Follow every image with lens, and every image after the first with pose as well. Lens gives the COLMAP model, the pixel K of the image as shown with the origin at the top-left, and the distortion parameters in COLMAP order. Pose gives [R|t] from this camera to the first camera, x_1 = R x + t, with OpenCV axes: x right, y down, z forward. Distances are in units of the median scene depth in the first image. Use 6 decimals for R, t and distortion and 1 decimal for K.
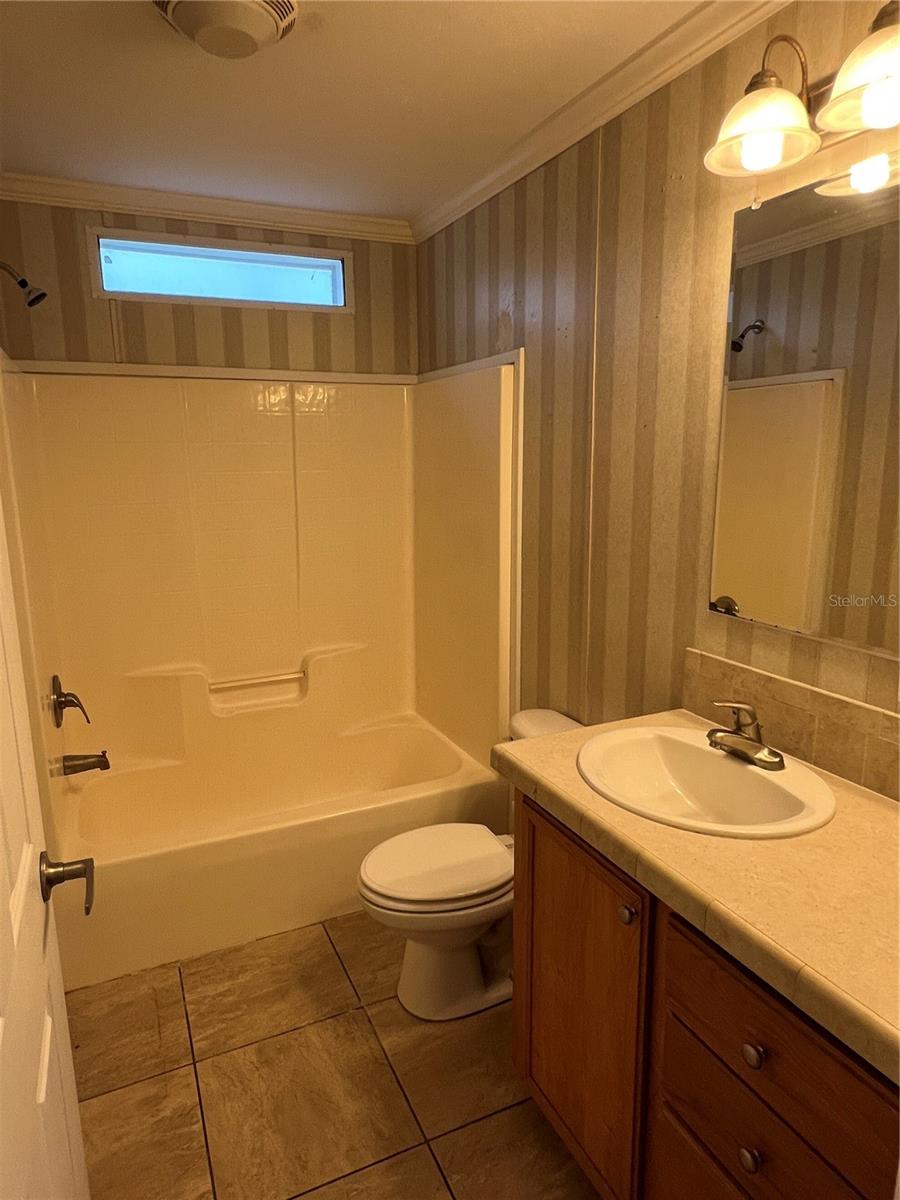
lens RADIAL K [[738.7, 0, 448.0], [0, 738.7, 600.8], [0, 0, 1]] dist [0.046469, -0.001372]
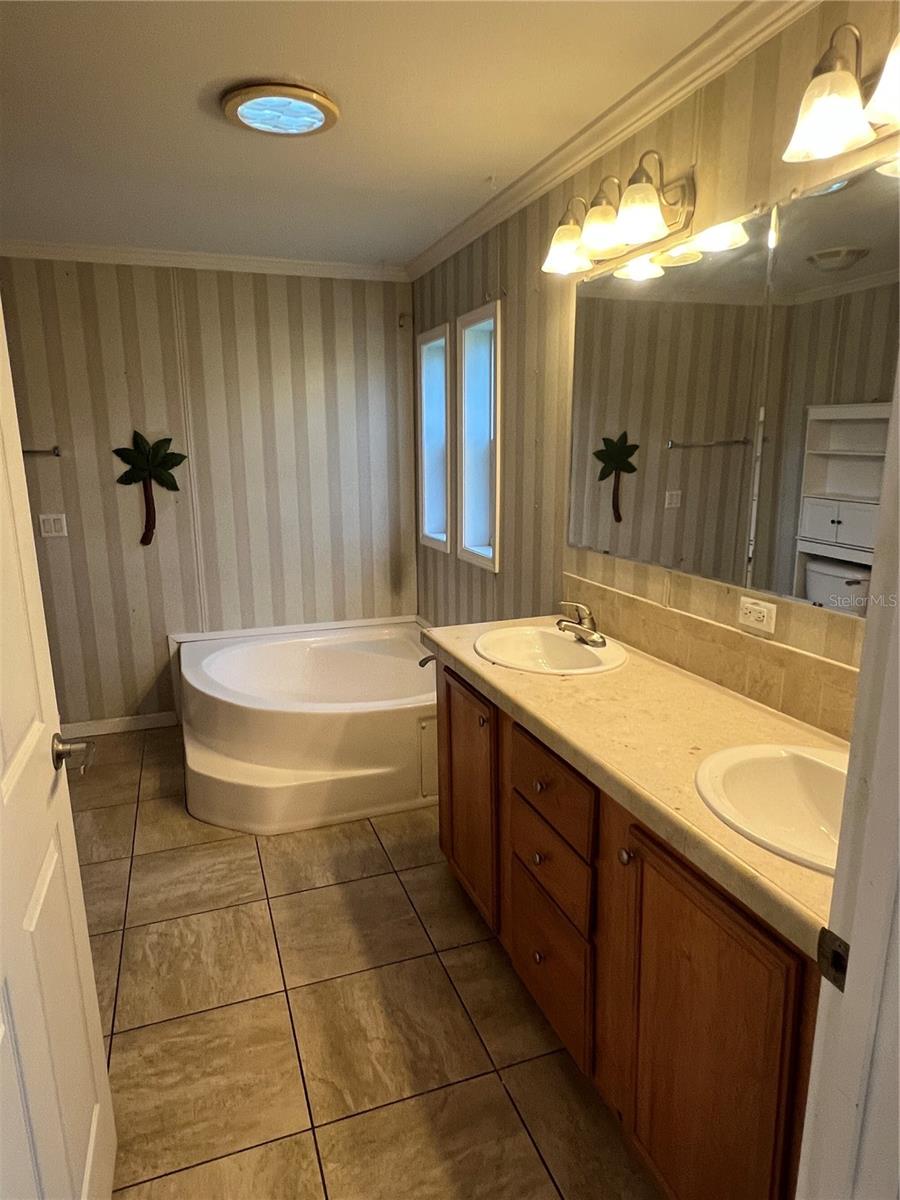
lens RADIAL K [[717.5, 0, 451.3], [0, 717.5, 600.2], [0, 0, 1]] dist [0.040772, 0.007104]
pose [[0.996768, 0.013362, -0.079213, 0.231128], [-0.011543, 0.999660, 0.023369, 0.092038], [0.079499, -0.022379, 0.996584, -0.477464]]
